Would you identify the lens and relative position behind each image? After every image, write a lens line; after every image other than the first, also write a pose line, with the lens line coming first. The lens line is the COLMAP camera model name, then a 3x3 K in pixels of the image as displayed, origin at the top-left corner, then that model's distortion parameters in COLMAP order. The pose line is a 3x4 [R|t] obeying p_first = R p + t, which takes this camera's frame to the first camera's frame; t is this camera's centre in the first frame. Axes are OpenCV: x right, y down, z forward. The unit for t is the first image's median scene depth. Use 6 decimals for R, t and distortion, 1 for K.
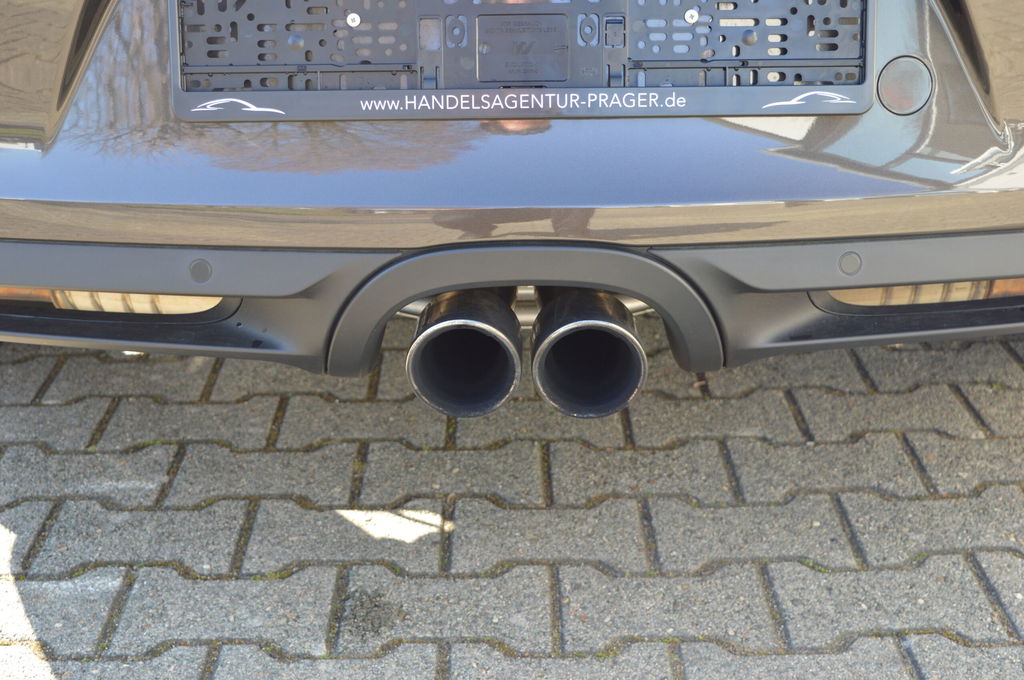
lens RADIAL K [[1630.1, 0, 512.0], [0, 1630.1, 340.0], [0, 0, 1]] dist [-0.004886, -0.078990]
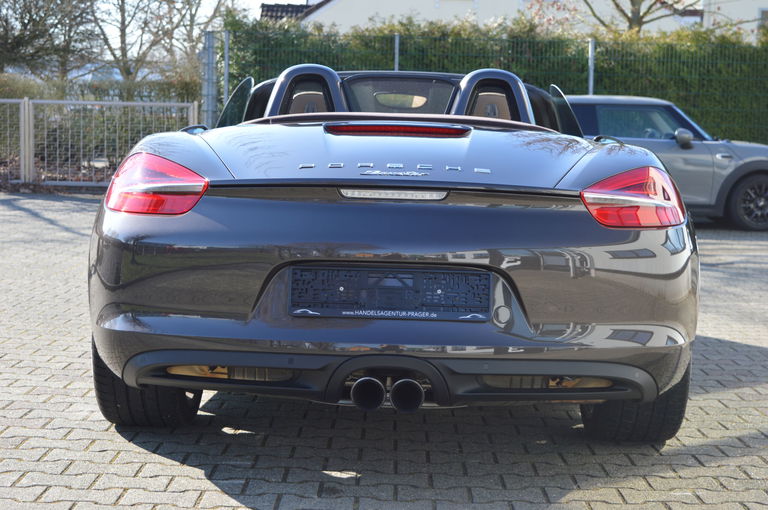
lens RADIAL K [[1344.9, 0, 384.0], [0, 1344.9, 255.0], [0, 0, 1]] dist [0.059502, 0.225059]
pose [[0.999081, 0.038753, -0.018329, 0.035684], [-0.042321, 0.959745, -0.277667, 0.439571], [0.006831, 0.278188, 0.960502, -1.478811]]
